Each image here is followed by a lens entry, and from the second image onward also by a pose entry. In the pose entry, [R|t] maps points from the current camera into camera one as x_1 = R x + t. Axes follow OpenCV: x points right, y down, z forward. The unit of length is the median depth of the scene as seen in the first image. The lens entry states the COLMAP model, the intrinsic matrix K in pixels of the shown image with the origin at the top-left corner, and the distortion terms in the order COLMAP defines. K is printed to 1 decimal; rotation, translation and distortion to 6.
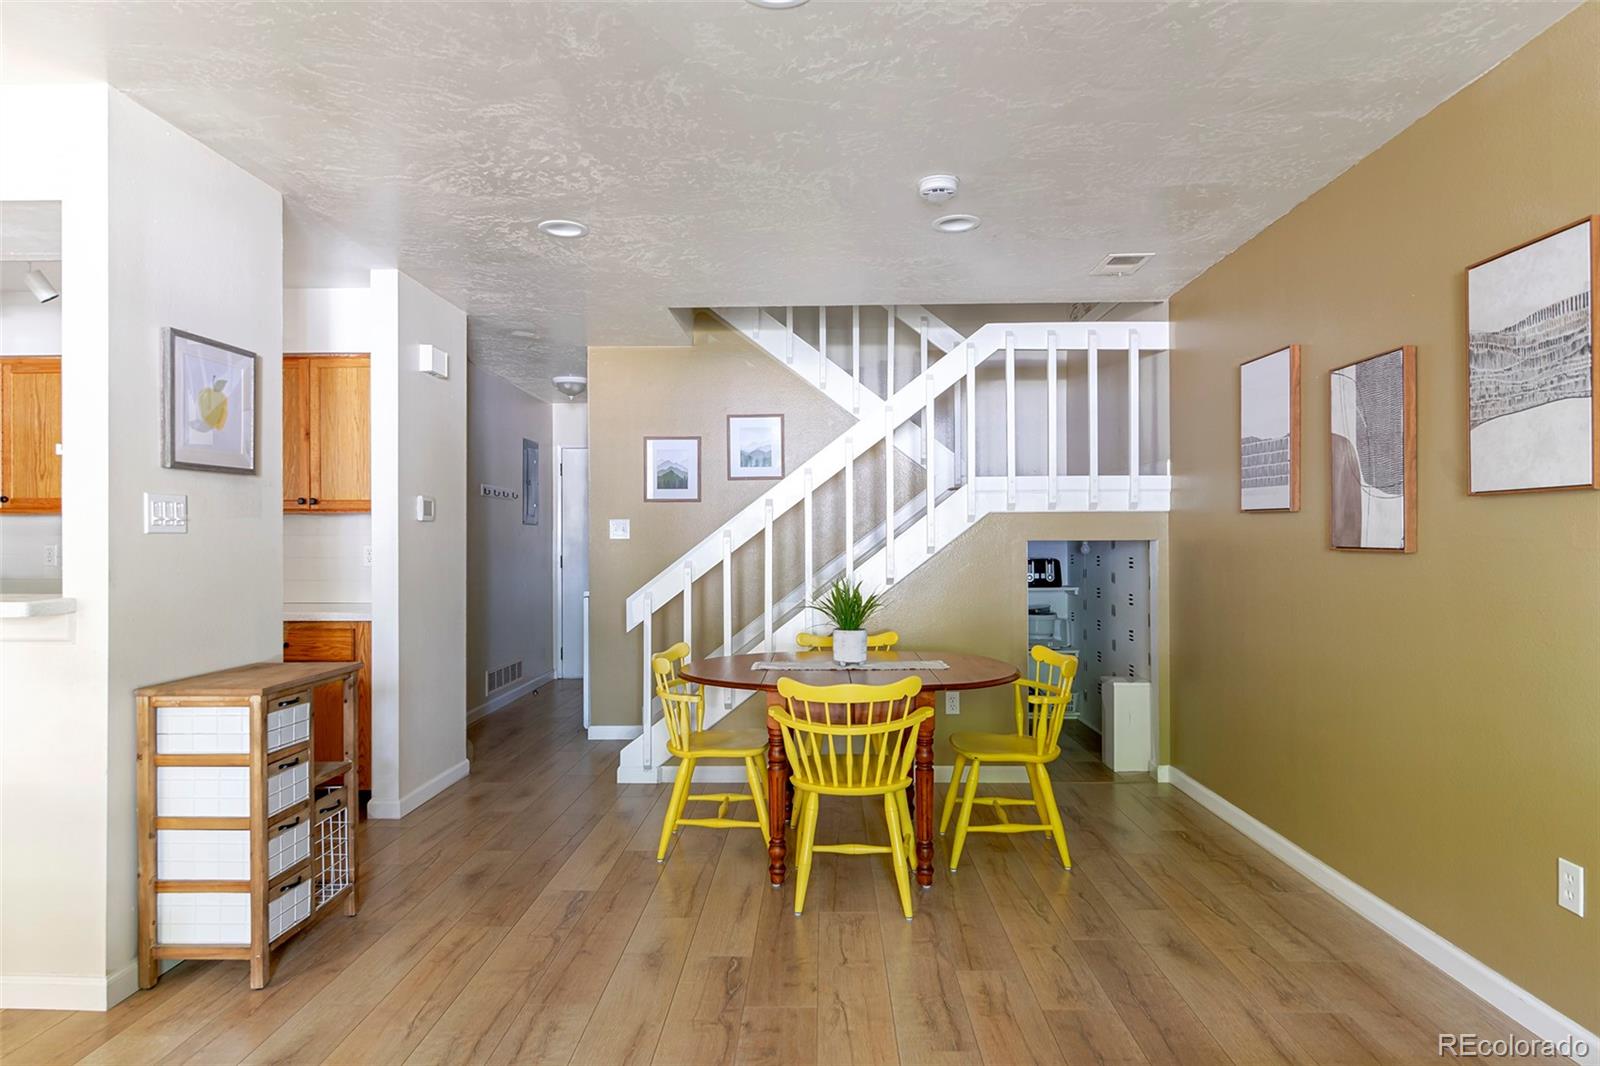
lens RADIAL K [[918.3, 0, 803.9], [0, 918.3, 538.5], [0, 0, 1]] dist [-0.001692, 0.000446]
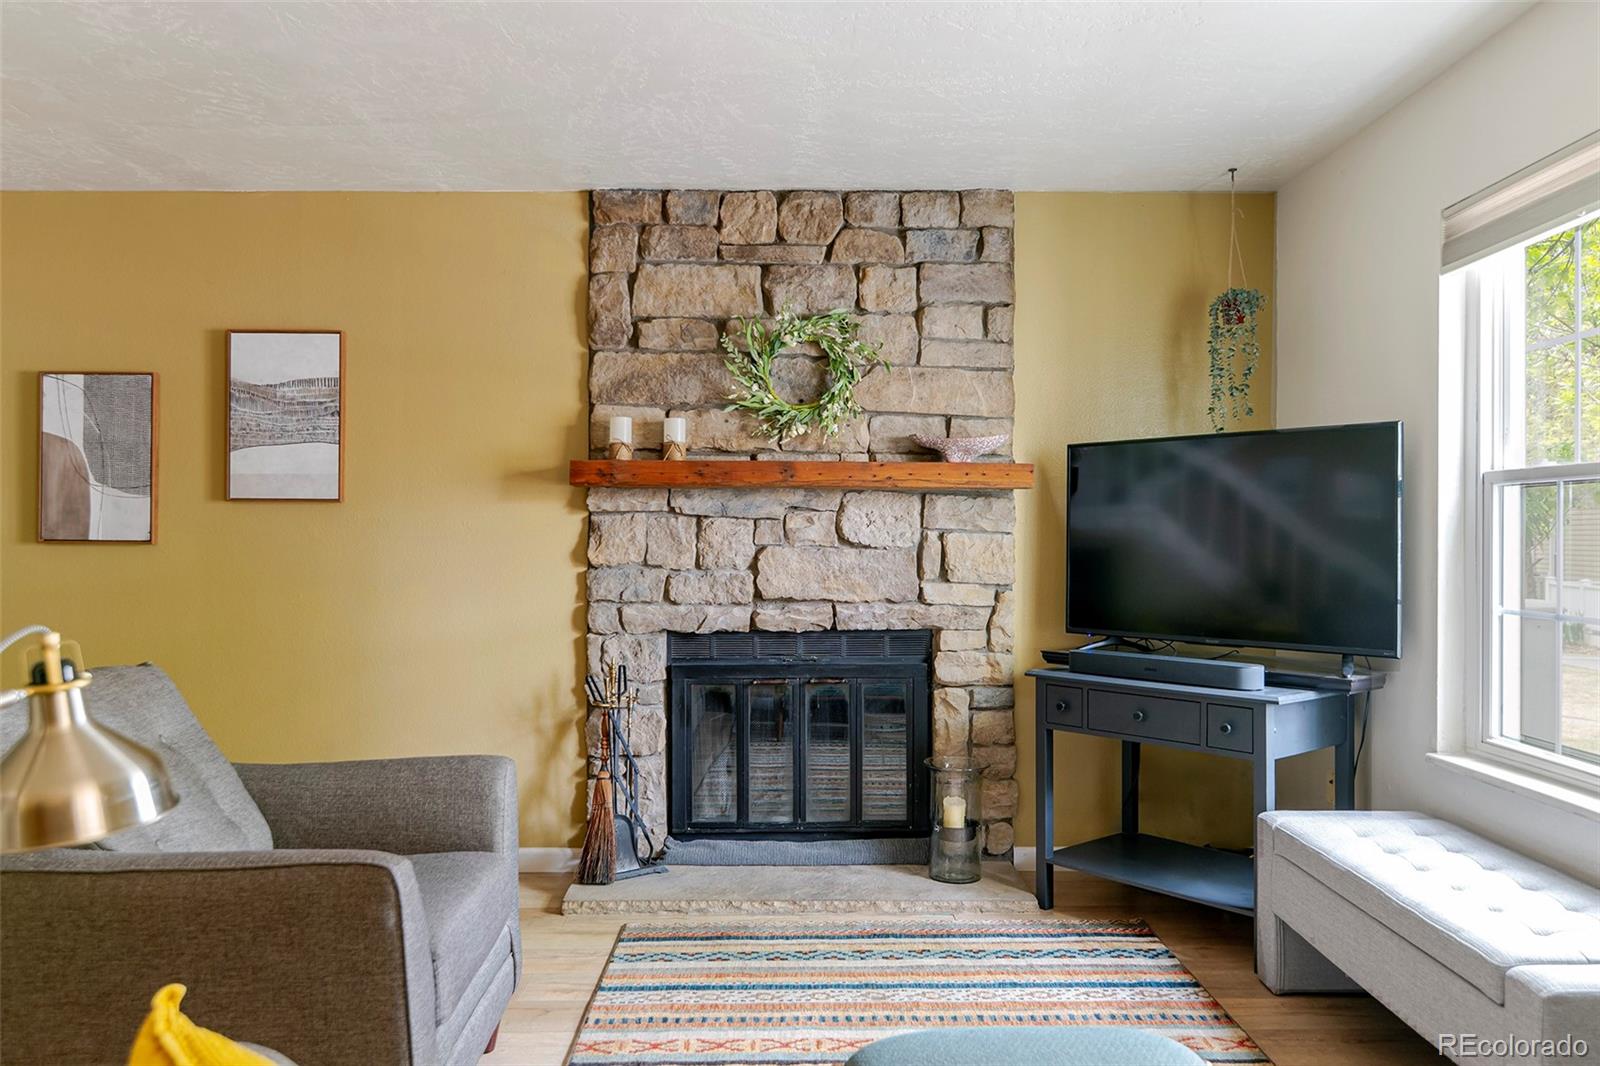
lens RADIAL K [[1192.8, 0, 807.8], [0, 1192.8, 530.8], [0, 0, 1]] dist [0.002936, -0.000527]
pose [[-0.024117, 0.007866, 0.999678, -0.831937], [-0.004936, 0.999956, -0.007987, 0.005703], [-0.999697, -0.005127, -0.024077, 0.158867]]
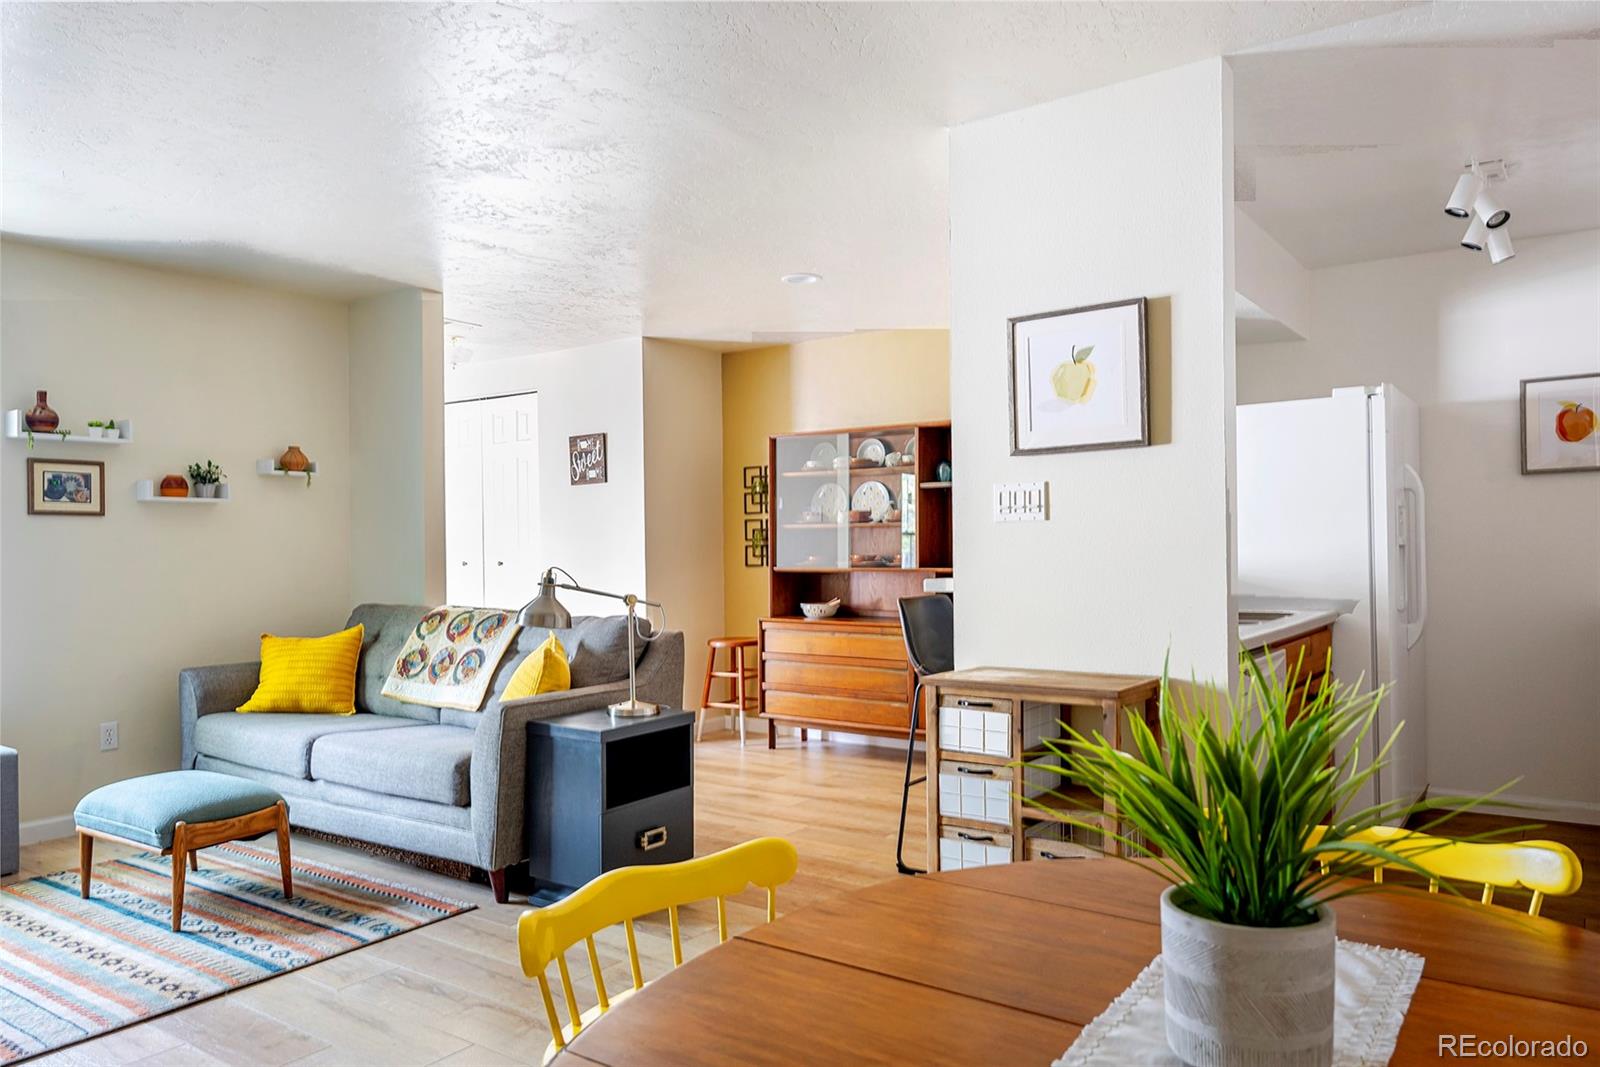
lens RADIAL K [[1053.1, 0, 828.8], [0, 1053.1, 571.5], [0, 0, 1]] dist [0.001184, -0.008623]
pose [[-0.539639, 0.027580, -0.841444, 0.344786], [0.015488, 0.999619, 0.022832, 0.016946], [0.841754, -0.000711, -0.539861, 1.258158]]
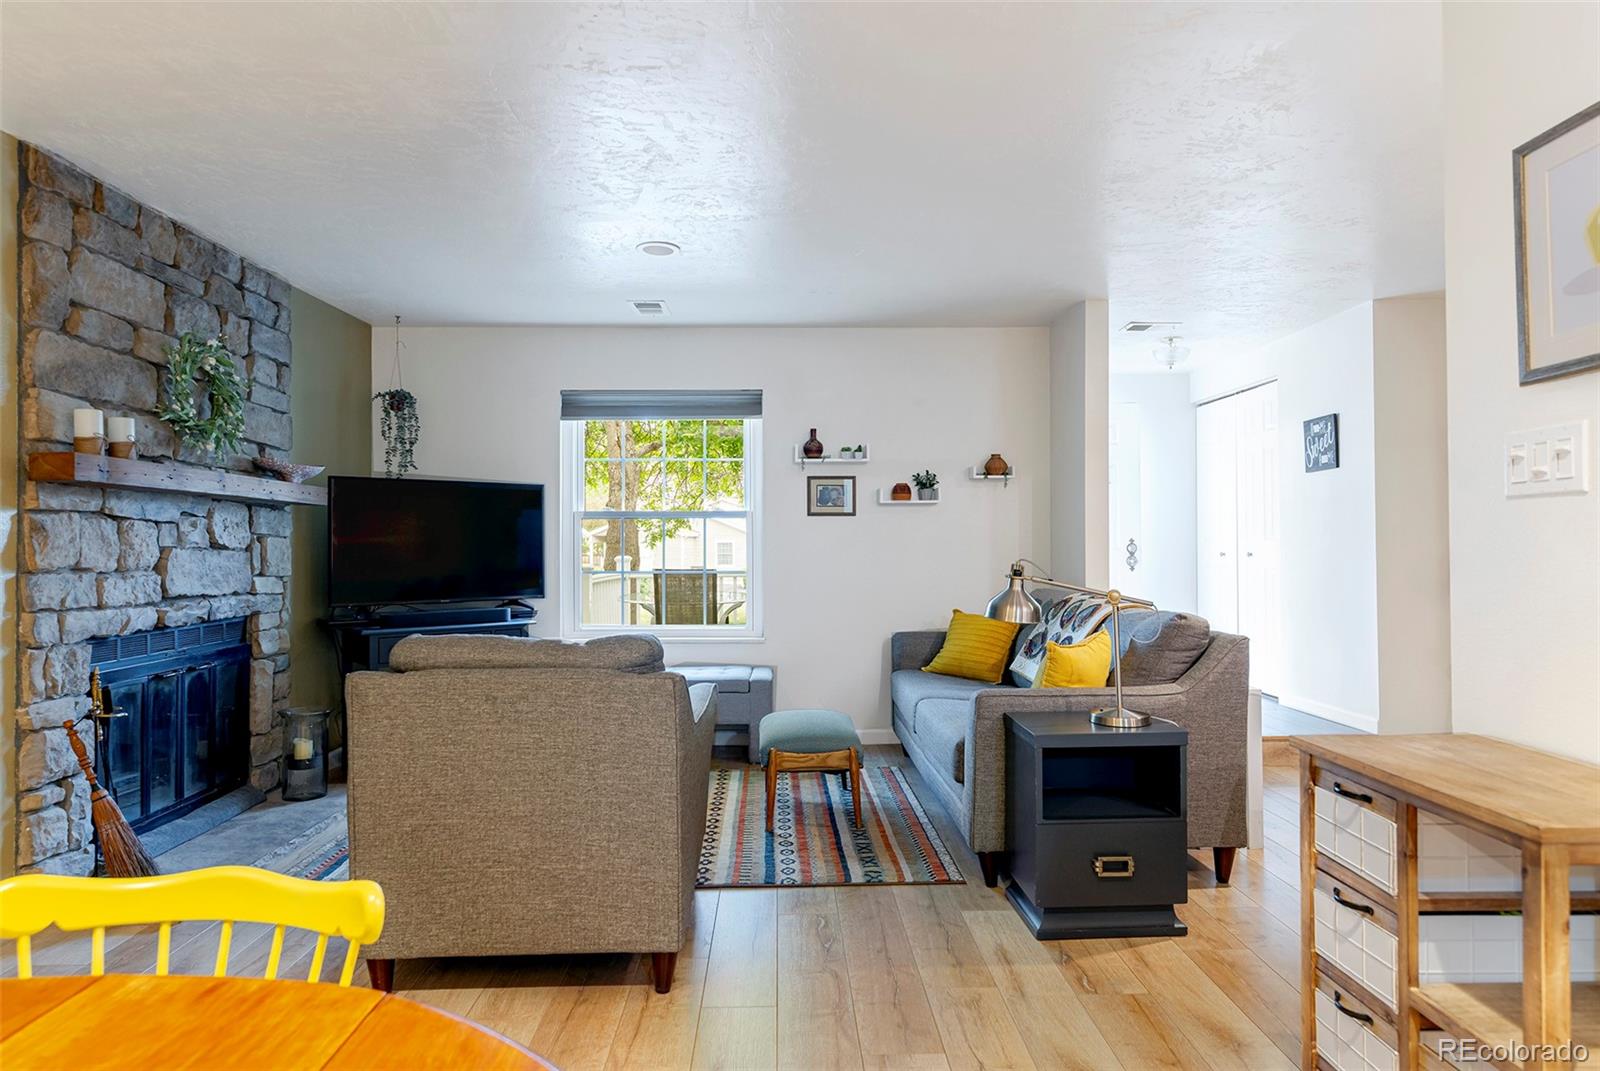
lens RADIAL K [[918.3, 0, 801.9], [0, 918.3, 537.3], [0, 0, 1]] dist [-0.001692, 0.000446]
pose [[-0.998934, 0.007945, -0.045470, -0.171616], [0.008575, 0.999870, -0.013681, 0.021923], [0.045355, -0.014057, -0.998872, 1.355062]]
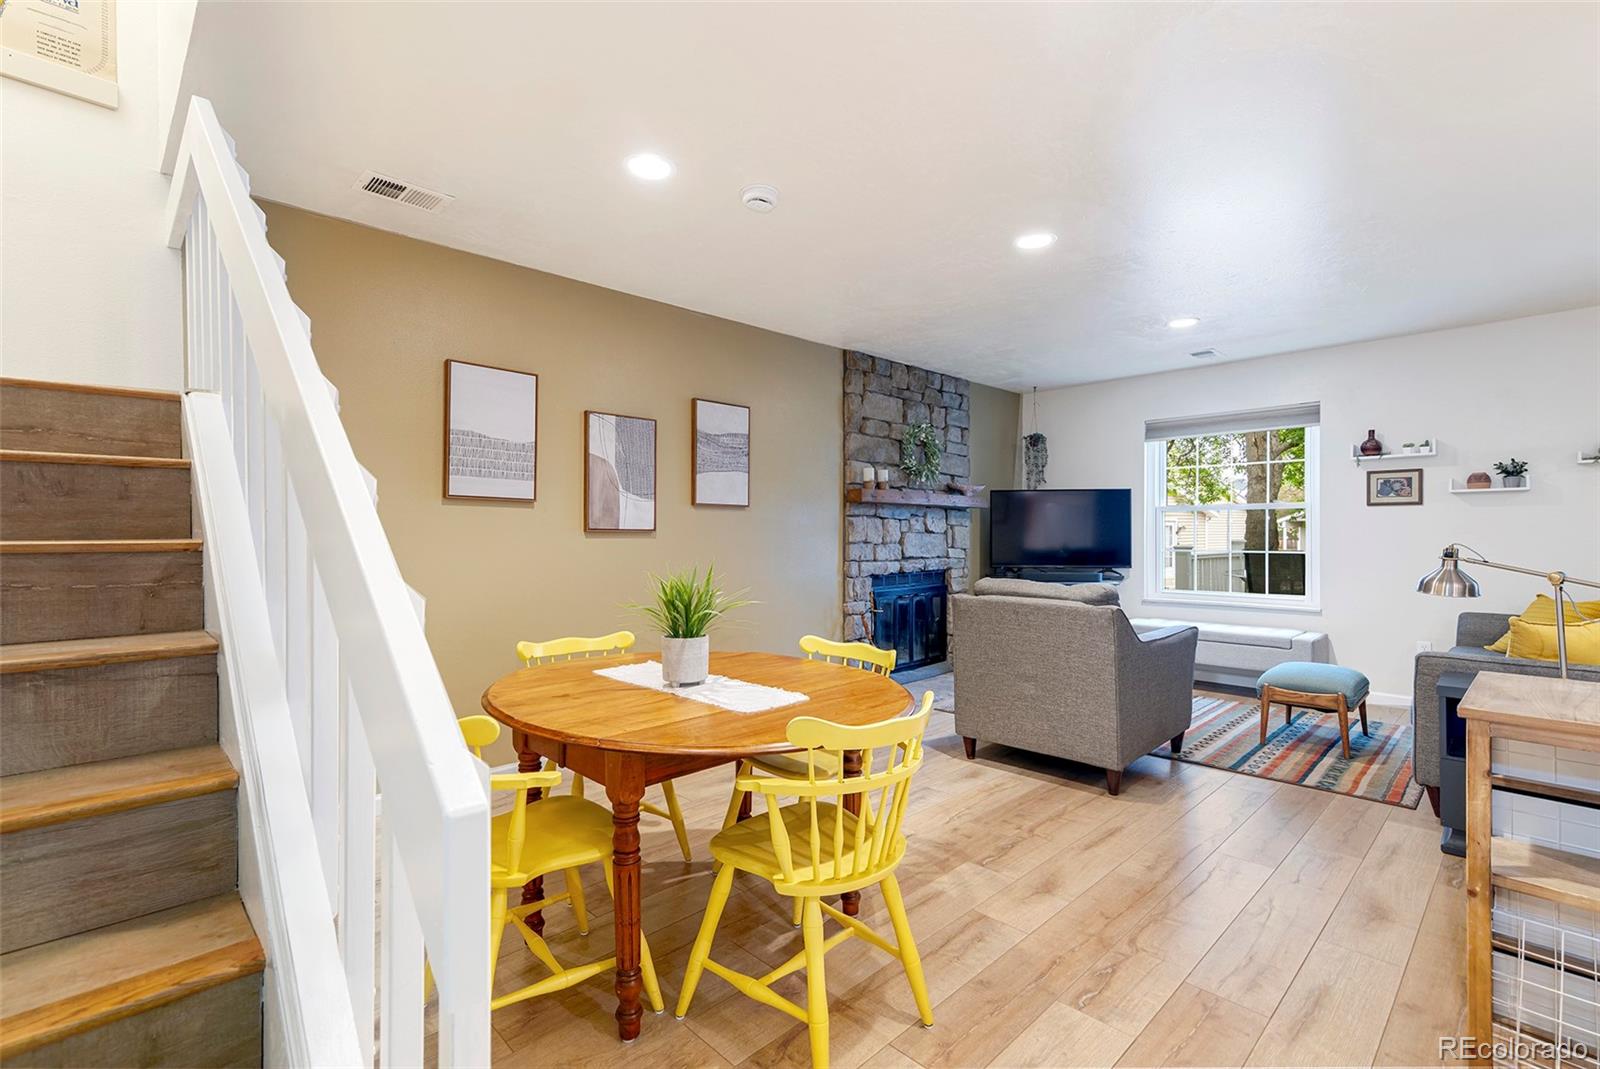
lens RADIAL K [[721.0, 0, 796.4], [0, 721.0, 536.8], [0, 0, 1]] dist [0.016961, -0.002809]
pose [[-0.707303, 0.002712, 0.706906, -0.508456], [0.002238, 0.999996, -0.001596, 0.025580], [-0.706907, 0.000453, -0.707306, 1.631167]]
